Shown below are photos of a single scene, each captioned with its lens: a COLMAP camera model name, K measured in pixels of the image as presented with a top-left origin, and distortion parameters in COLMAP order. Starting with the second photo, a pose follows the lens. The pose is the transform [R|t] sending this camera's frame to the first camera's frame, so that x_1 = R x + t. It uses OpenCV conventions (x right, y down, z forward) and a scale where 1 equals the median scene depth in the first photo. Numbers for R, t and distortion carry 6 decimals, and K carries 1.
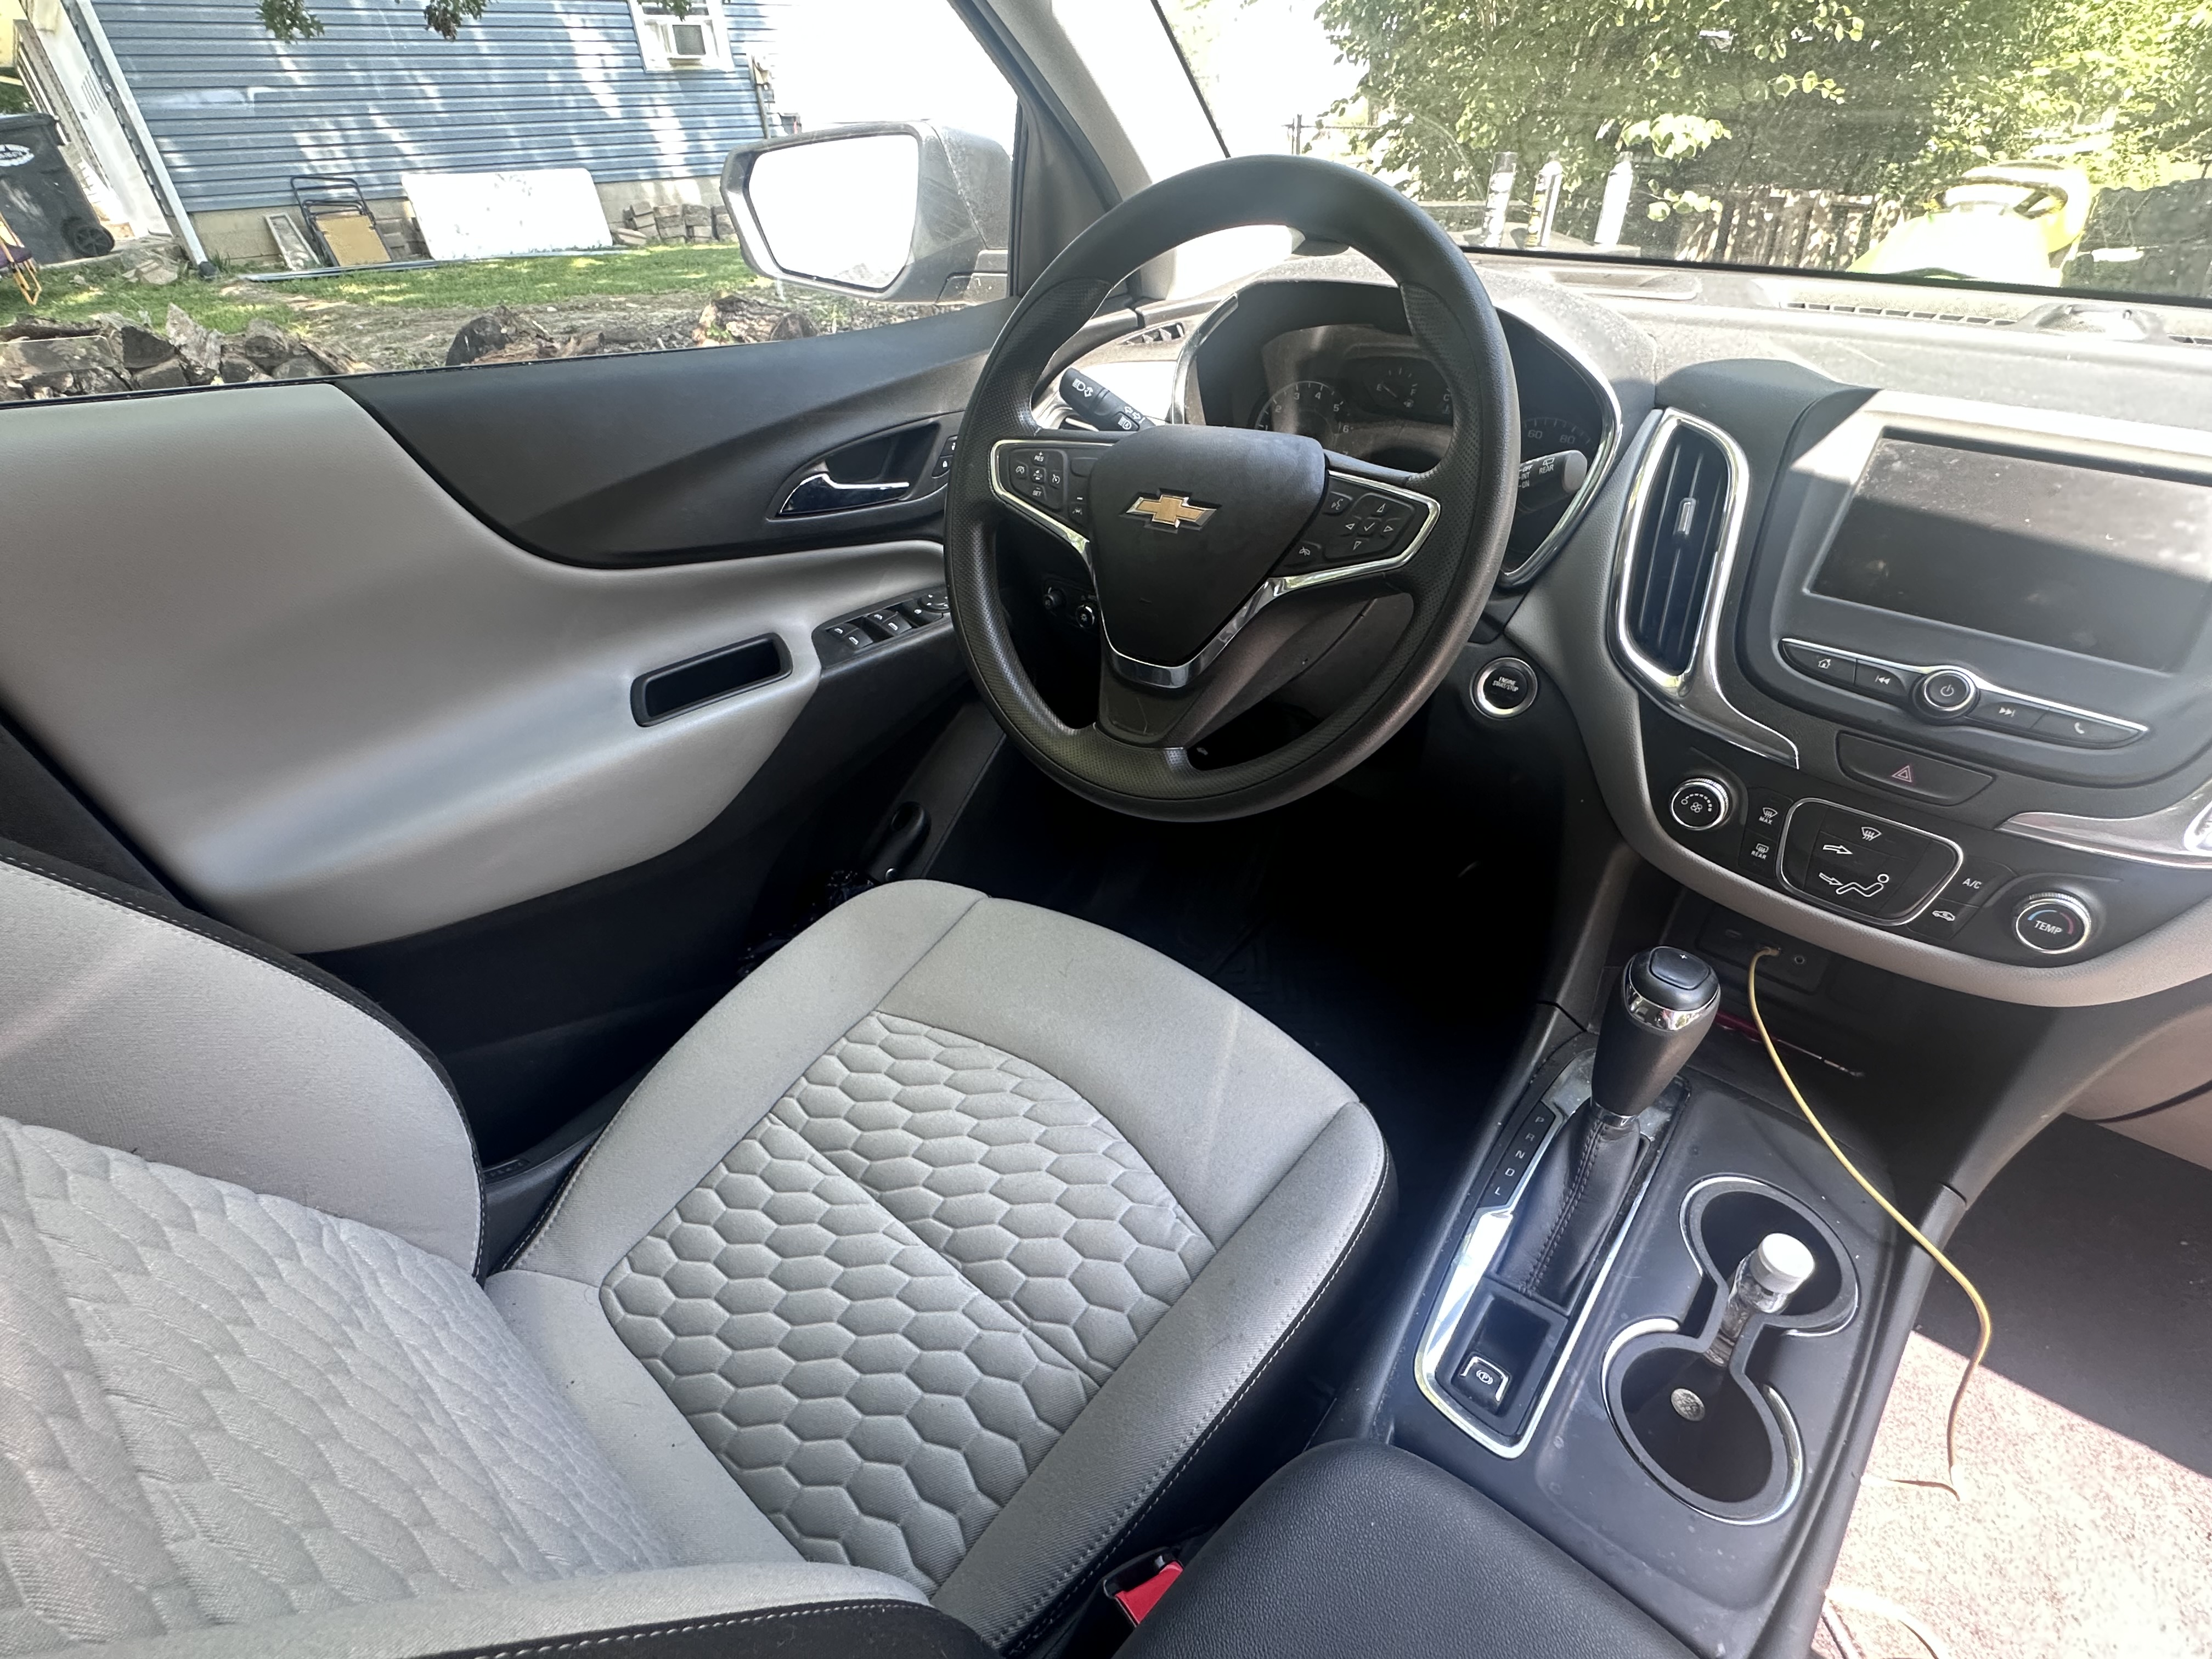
lens RADIAL K [[1063.6, 0, 1106.0], [0, 1063.6, 829.5], [0, 0, 1]] dist [-0.023443, 0.008354]
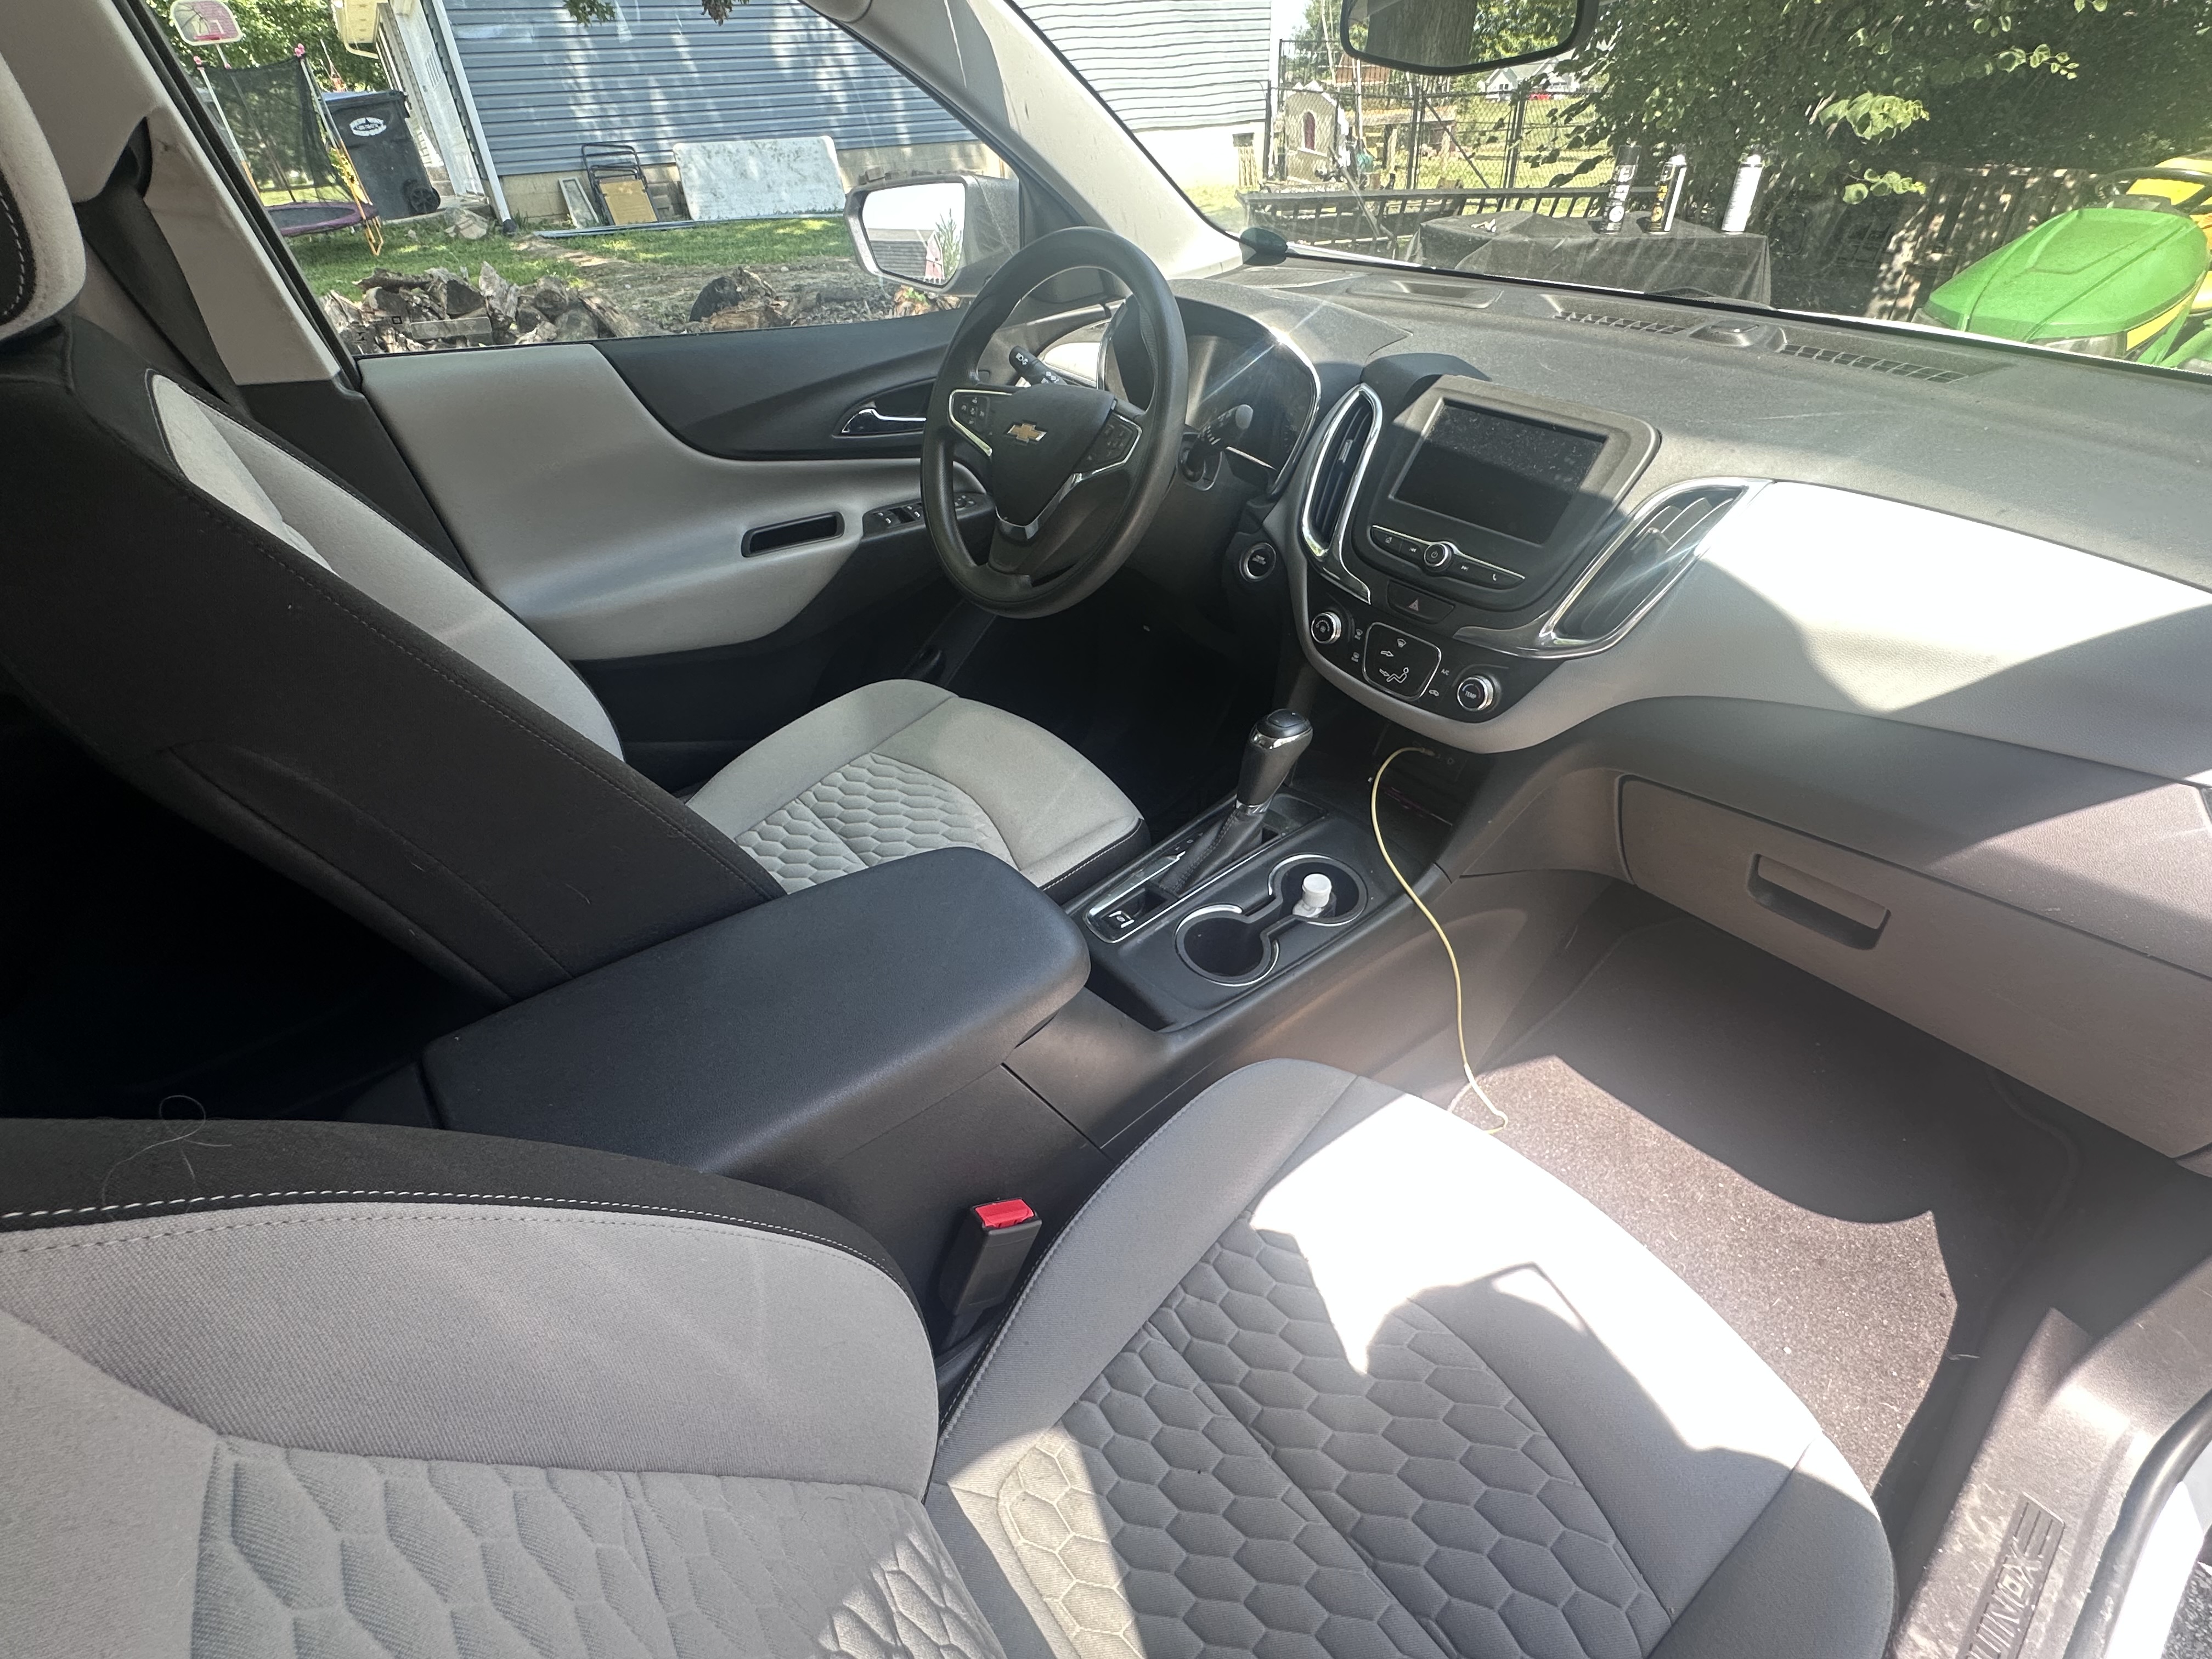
lens RADIAL K [[1042.5, 0, 1095.1], [0, 1042.5, 814.6], [0, 0, 1]] dist [-0.018229, 0.006280]
pose [[0.982004, 0.102643, -0.158535, 0.272608], [-0.099047, 0.994617, 0.030440, 0.136865], [0.160806, -0.014189, 0.986884, -0.354797]]
